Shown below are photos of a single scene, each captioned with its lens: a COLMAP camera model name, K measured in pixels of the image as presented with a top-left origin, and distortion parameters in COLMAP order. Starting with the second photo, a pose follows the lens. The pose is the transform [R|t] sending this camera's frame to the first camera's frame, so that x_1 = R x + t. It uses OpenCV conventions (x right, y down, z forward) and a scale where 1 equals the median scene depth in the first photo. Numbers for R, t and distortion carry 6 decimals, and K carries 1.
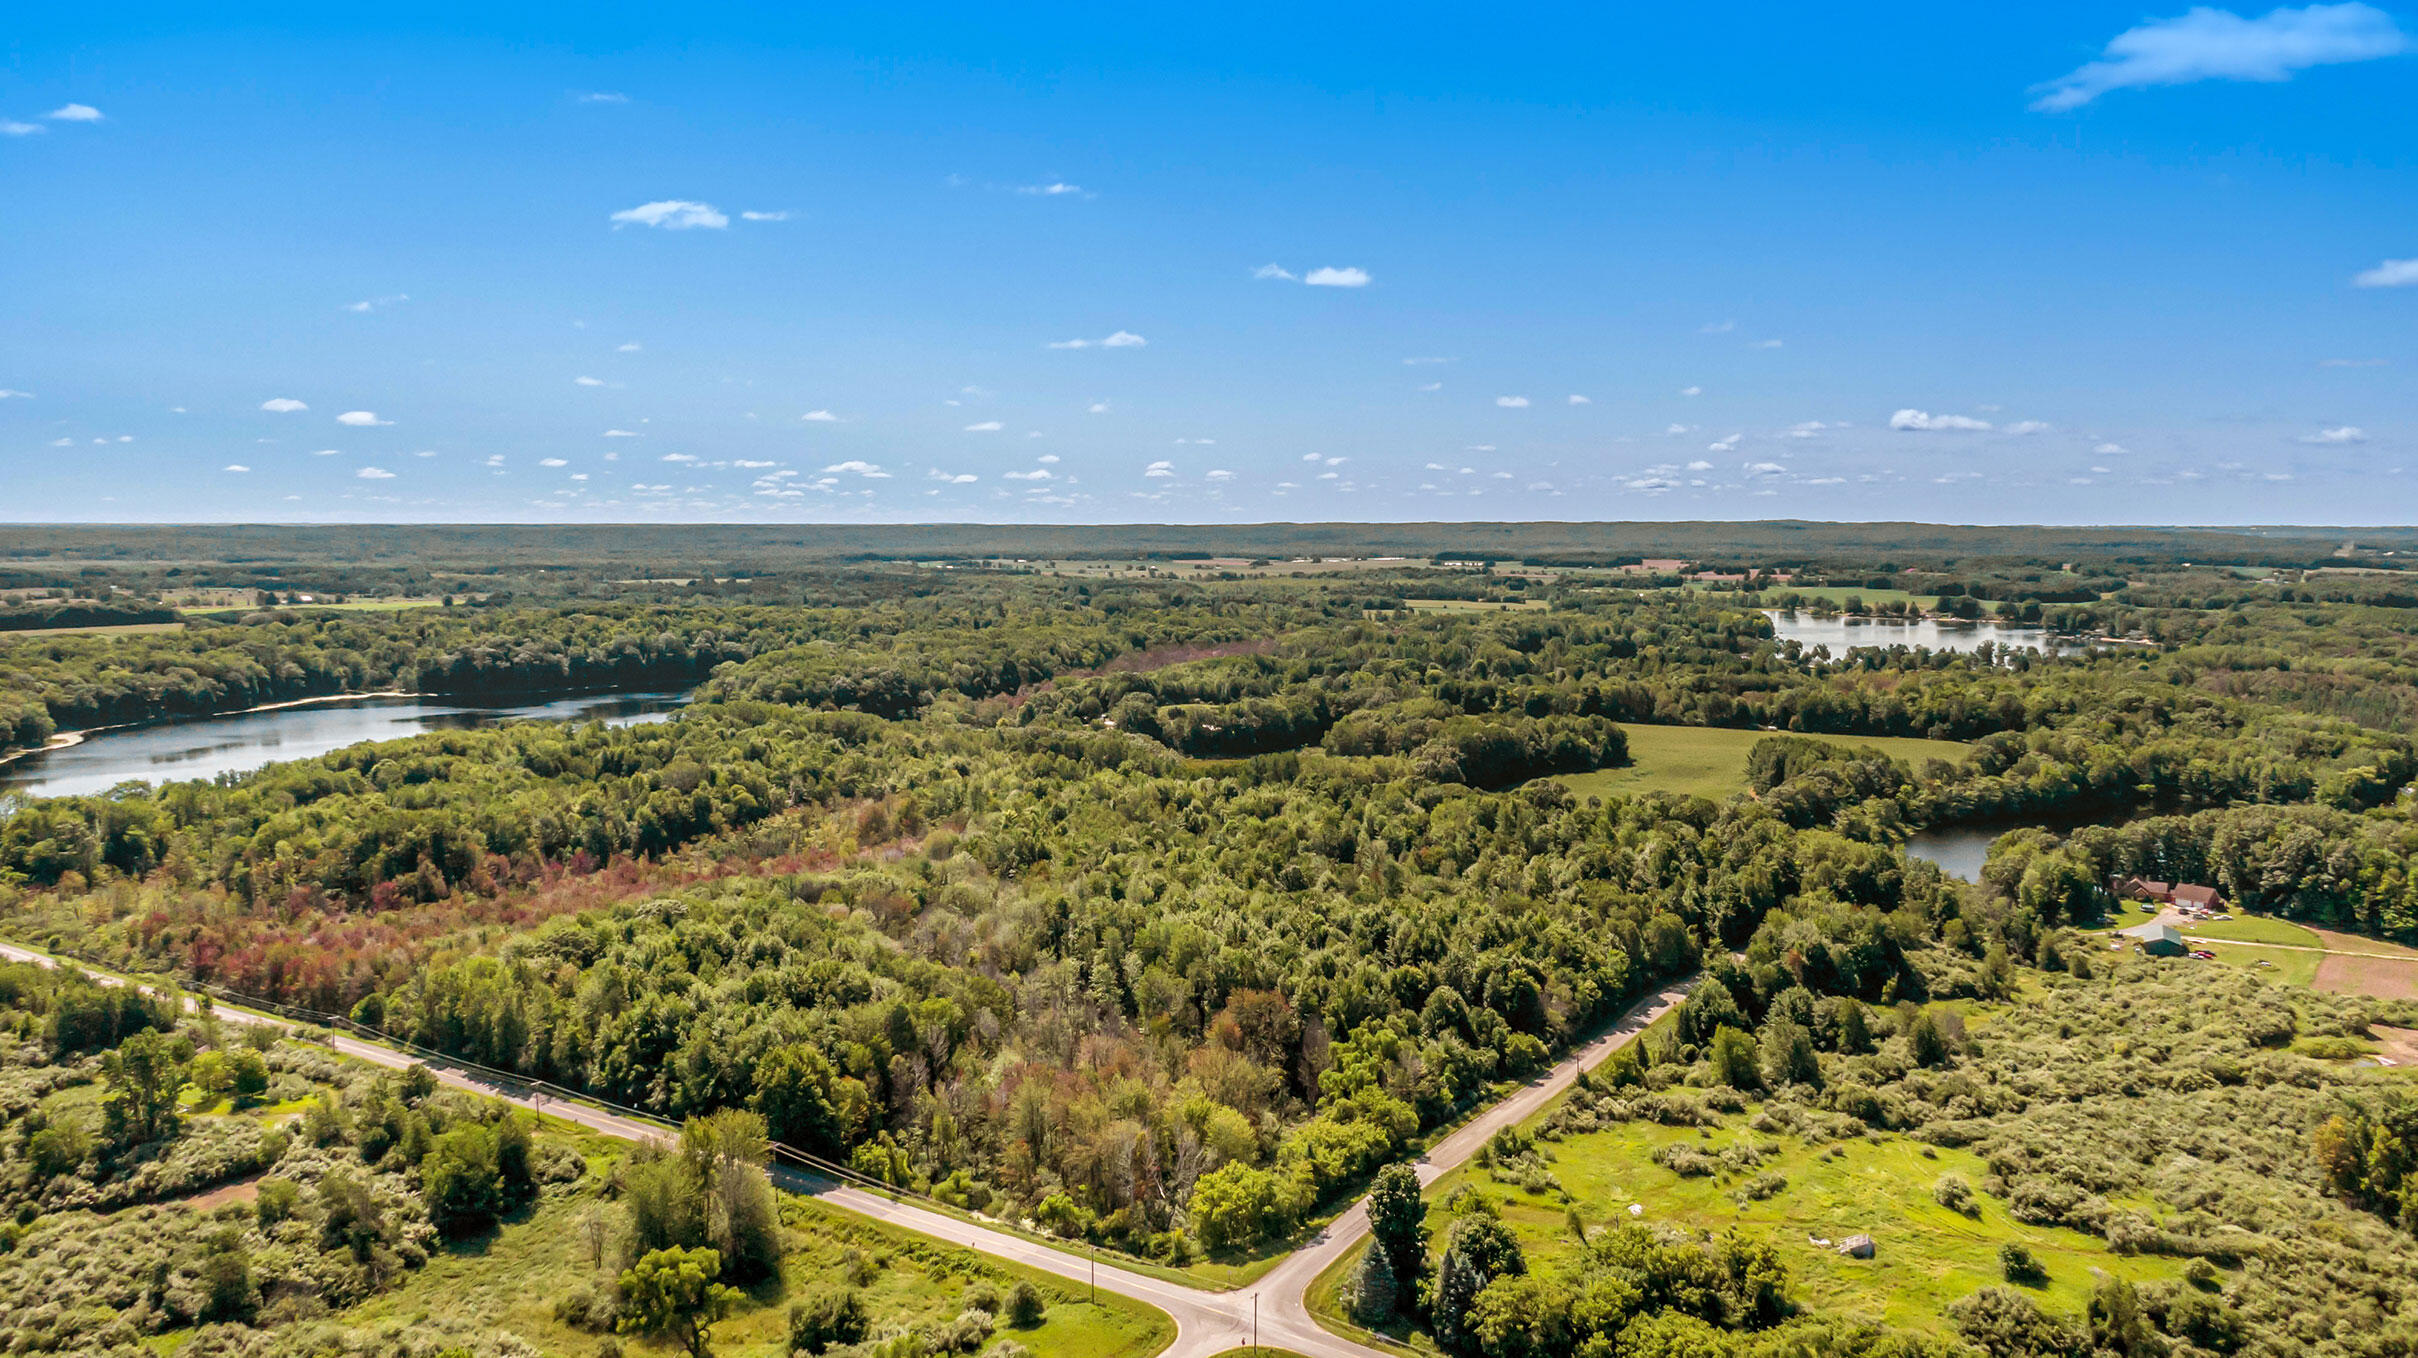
lens RADIAL K [[1719.1, 0, 1211.3], [0, 1719.1, 704.5], [0, 0, 1]] dist [0.049860, -0.069014]
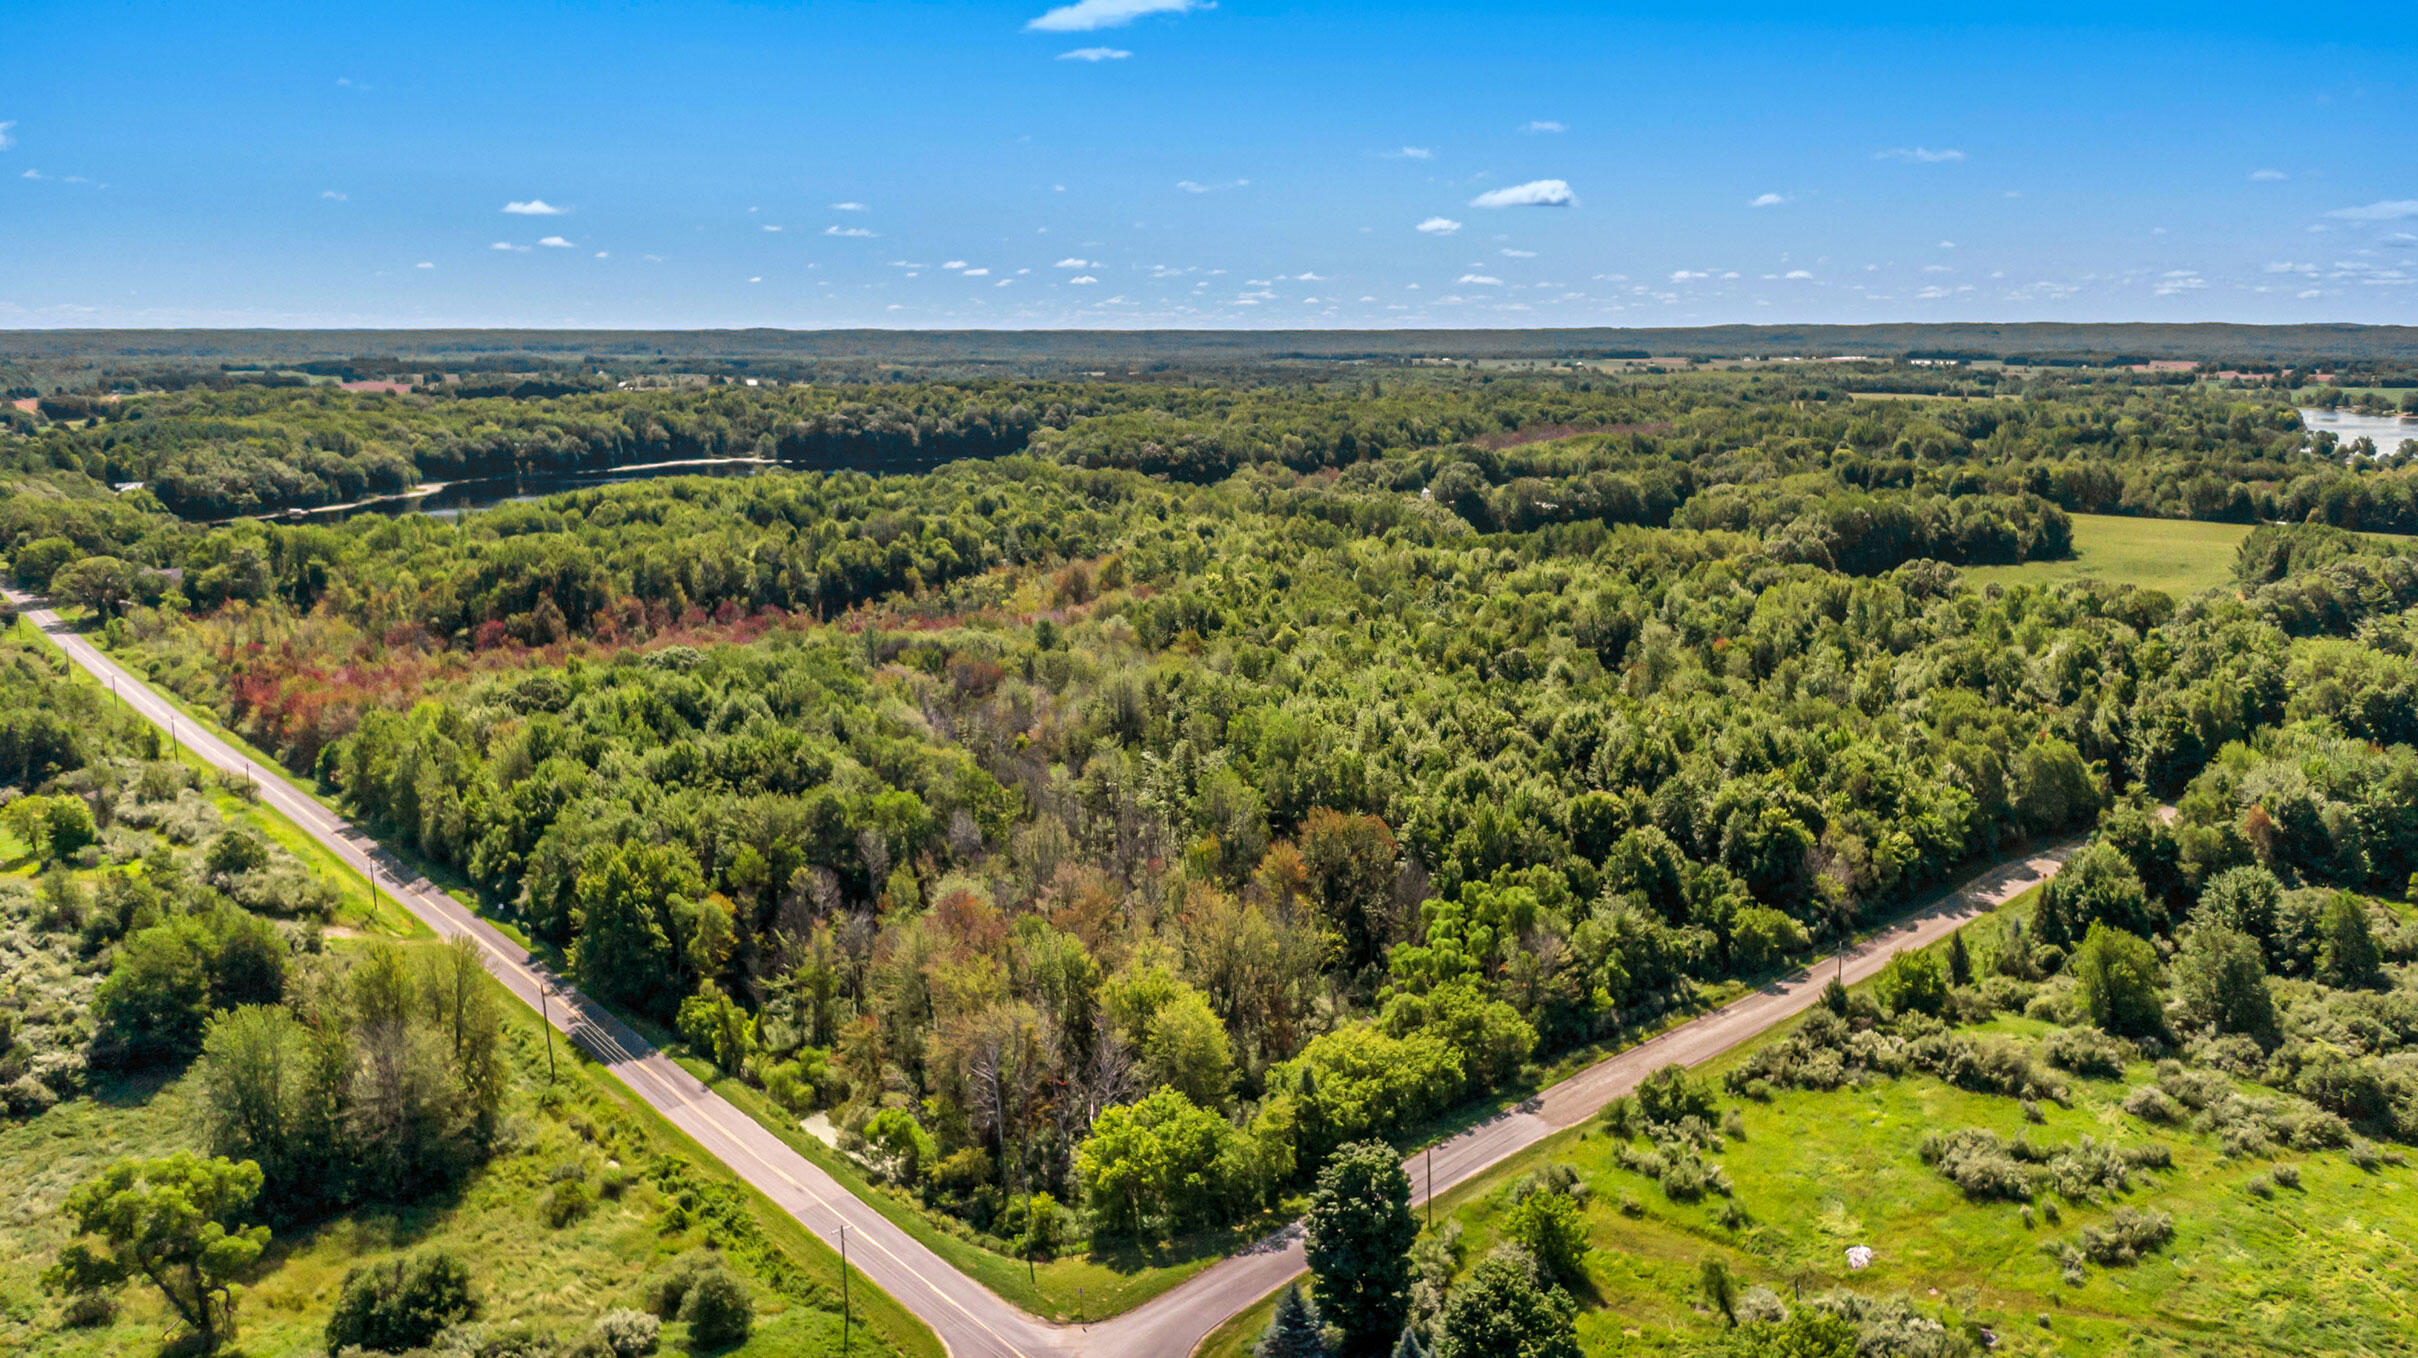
lens RADIAL K [[1719.1, 0, 1232.4], [0, 1719.1, 657.6], [0, 0, 1]] dist [0.049860, -0.069014]
pose [[0.971385, 0.047798, -0.232651, 0.081242], [-0.028033, 0.995767, 0.087538, 0.029483], [0.235851, -0.078511, 0.968613, 0.208479]]
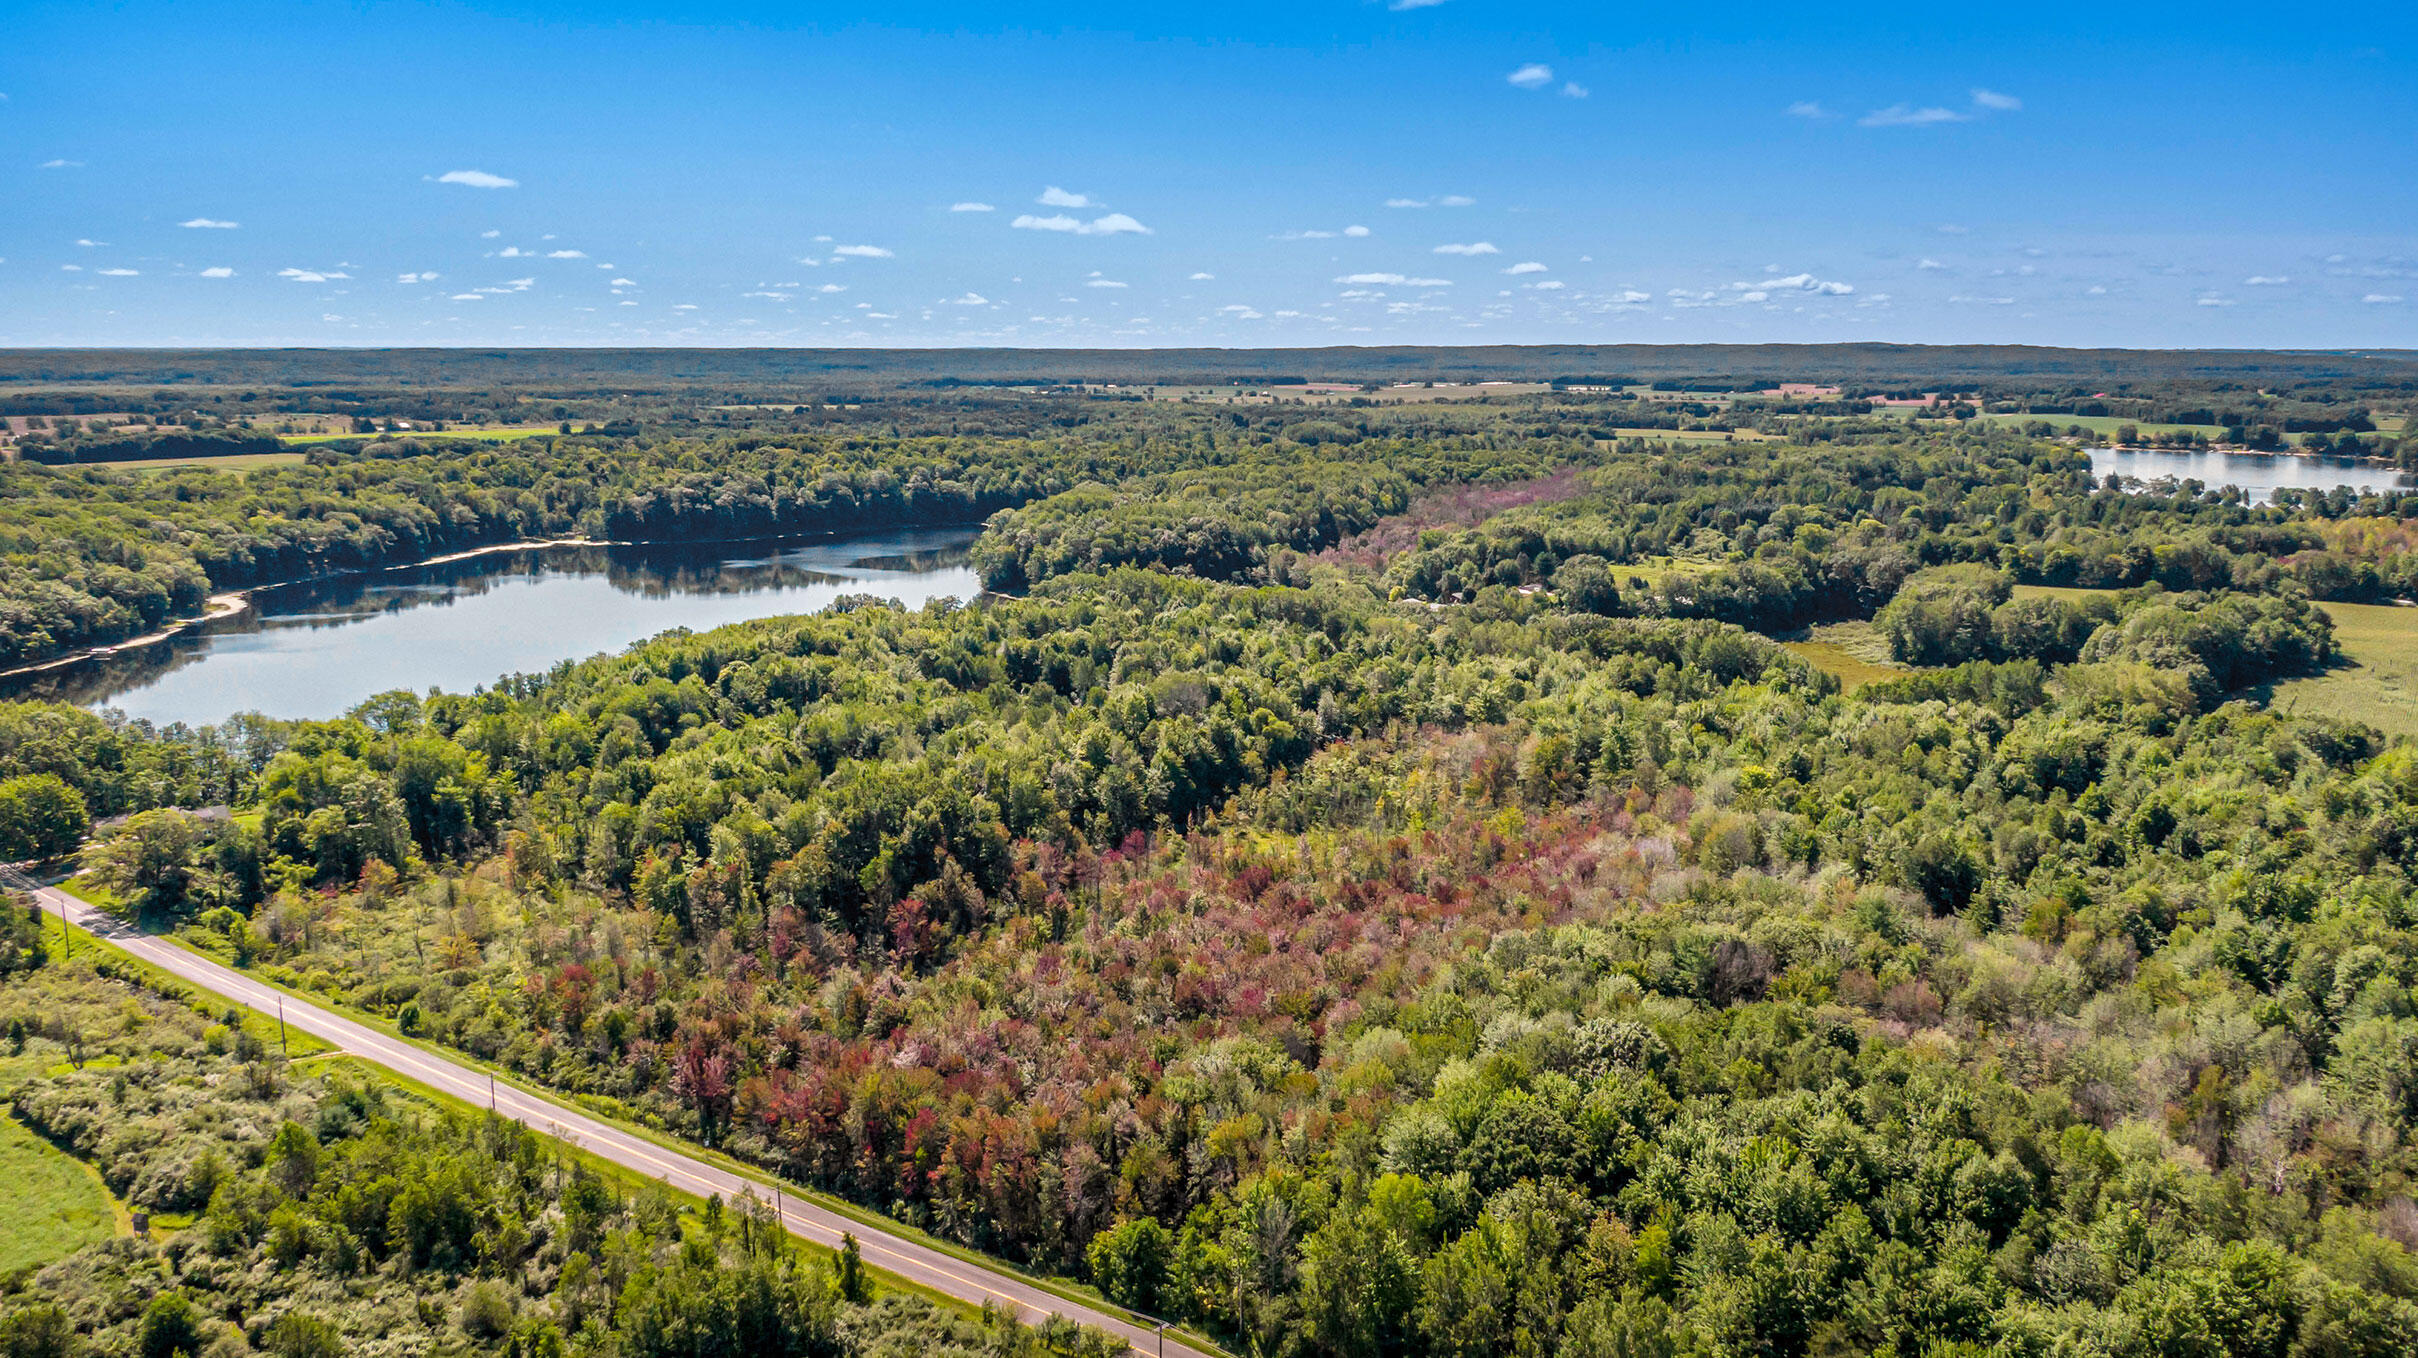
lens RADIAL K [[1719.1, 0, 1241.4], [0, 1719.1, 691.4], [0, 0, 1]] dist [0.049860, -0.069014]
pose [[0.999888, 0.003231, -0.014639, -0.304999], [-0.001870, 0.995755, 0.092023, -0.027631], [0.014874, -0.091985, 0.995649, 0.338696]]
